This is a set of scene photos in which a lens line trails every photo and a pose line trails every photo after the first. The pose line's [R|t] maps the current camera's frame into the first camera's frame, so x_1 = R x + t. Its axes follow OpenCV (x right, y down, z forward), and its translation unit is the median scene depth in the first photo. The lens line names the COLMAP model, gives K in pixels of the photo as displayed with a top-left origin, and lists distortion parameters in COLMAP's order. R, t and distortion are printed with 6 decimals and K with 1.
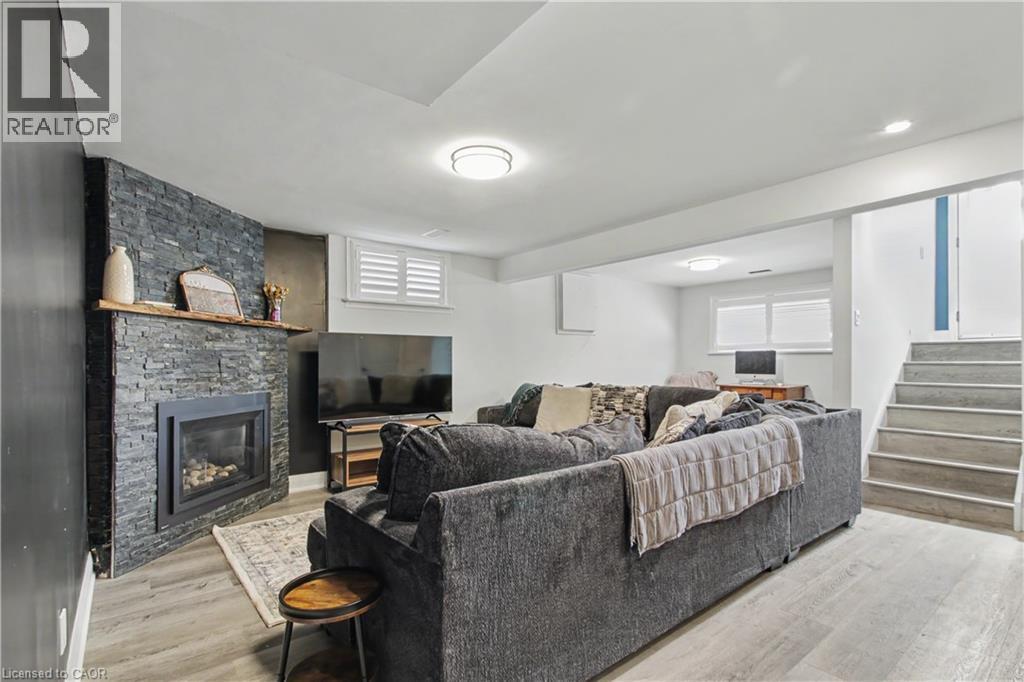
lens RADIAL K [[488.7, 0, 510.6], [0, 488.7, 352.3], [0, 0, 1]] dist [0.001758, 0.000793]
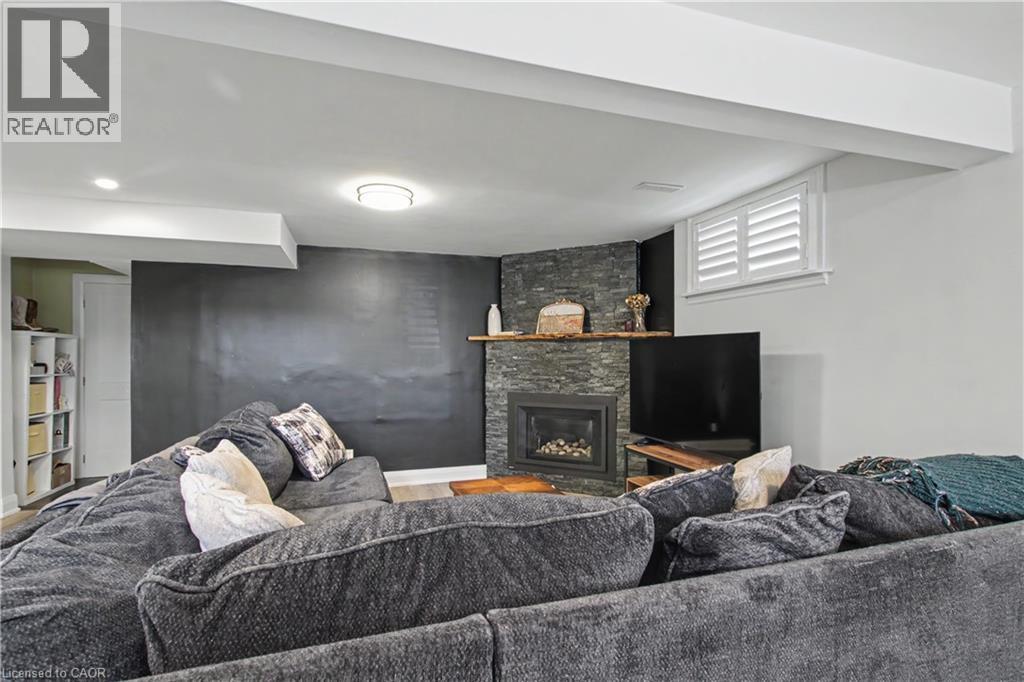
lens RADIAL K [[488.7, 0, 510.6], [0, 488.7, 352.3], [0, 0, 1]] dist [0.001758, 0.000793]
pose [[-0.338417, 0.003148, -0.940991, 0.615565], [0.025733, 0.999651, -0.005911, -0.016453], [0.940644, -0.026215, -0.338380, 1.131245]]
